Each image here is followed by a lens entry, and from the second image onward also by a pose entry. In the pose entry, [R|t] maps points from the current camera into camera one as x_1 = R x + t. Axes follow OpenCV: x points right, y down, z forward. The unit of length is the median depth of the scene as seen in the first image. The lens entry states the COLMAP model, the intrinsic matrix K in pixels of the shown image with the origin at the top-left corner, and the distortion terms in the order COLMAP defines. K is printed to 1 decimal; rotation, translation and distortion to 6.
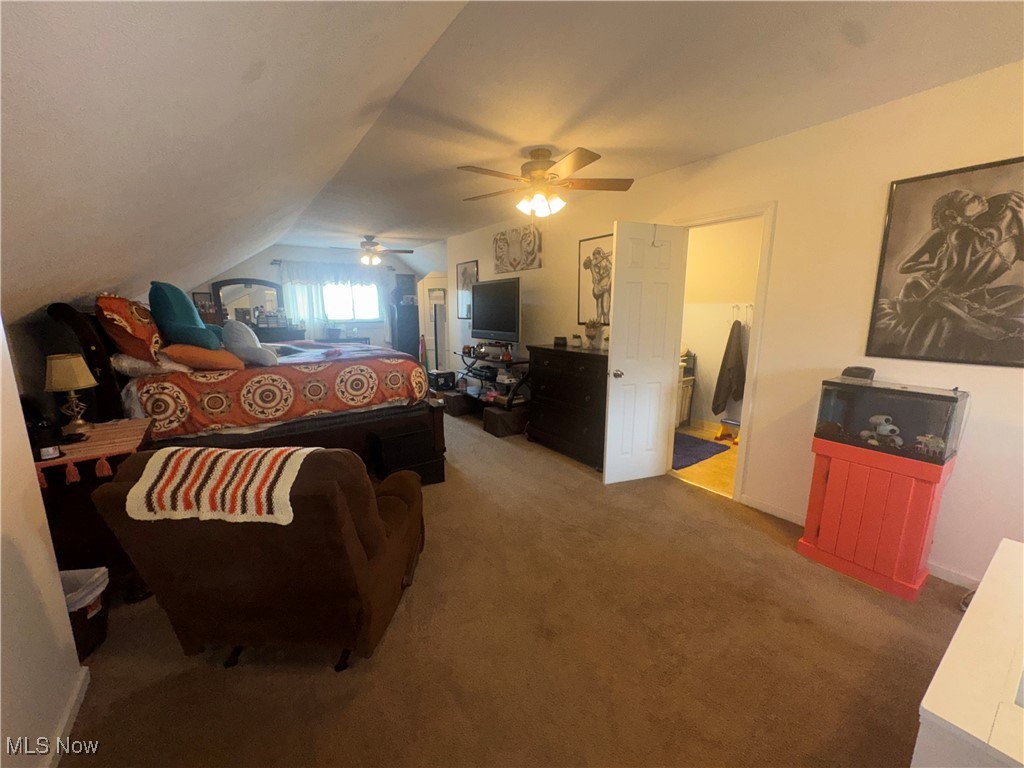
lens RADIAL K [[408.0, 0, 505.4], [0, 408.0, 383.2], [0, 0, 1]] dist [-0.001385, 0.003560]
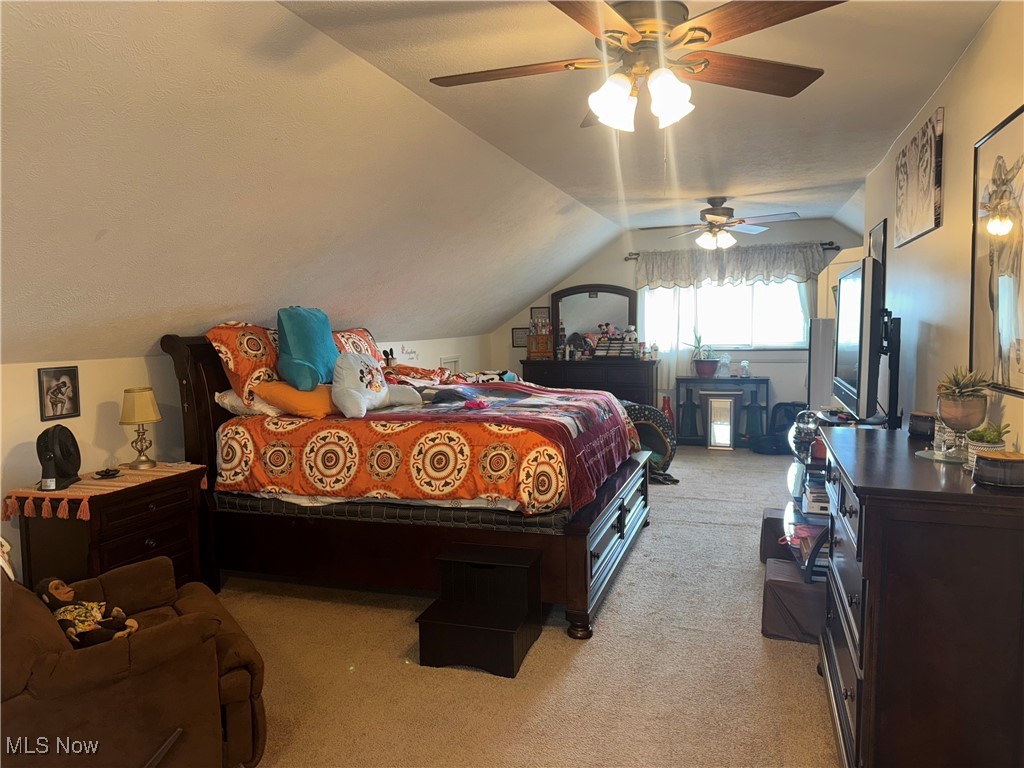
lens RADIAL K [[724.5, 0, 509.0], [0, 724.5, 377.0], [0, 0, 1]] dist [0.069475, -0.071765]
pose [[0.606804, 0.049741, -0.793294, 0.601296], [-0.128294, 0.991083, -0.035991, -0.103305], [0.784430, 0.123615, 0.607774, 0.437588]]
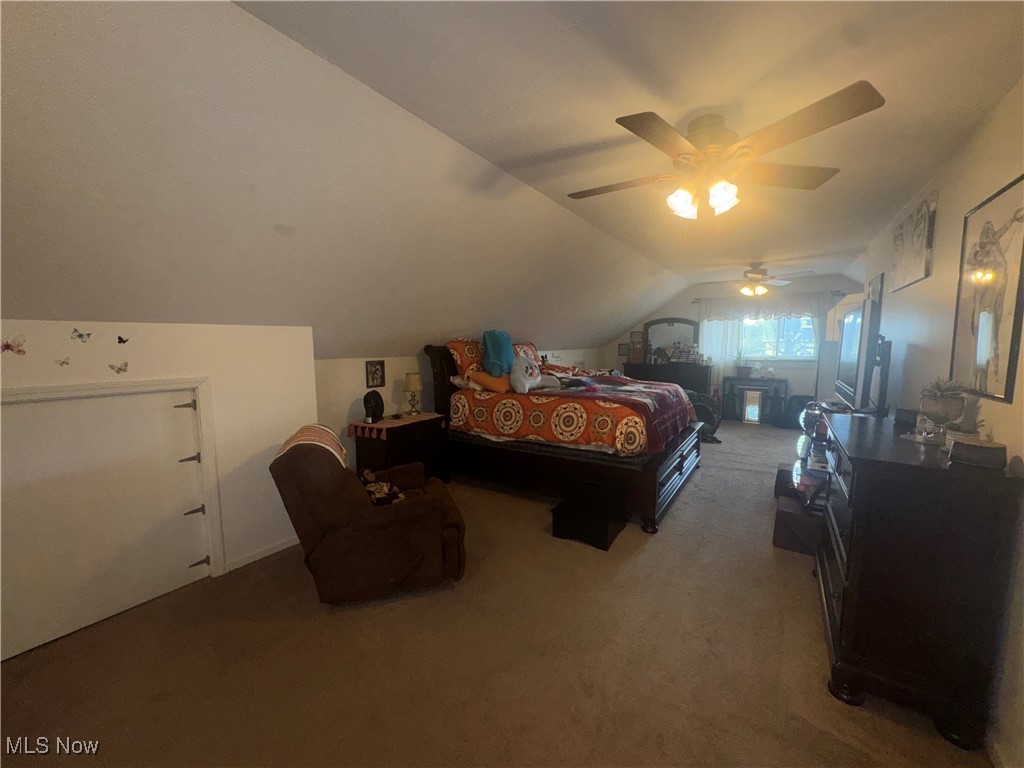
lens RADIAL K [[408.0, 0, 515.2], [0, 408.0, 382.2], [0, 0, 1]] dist [-0.001385, 0.003560]
pose [[0.391754, 0.090535, -0.915605, 0.576265], [-0.164203, 0.986050, 0.027244, -0.109029], [0.905299, 0.139673, 0.401156, 0.477940]]
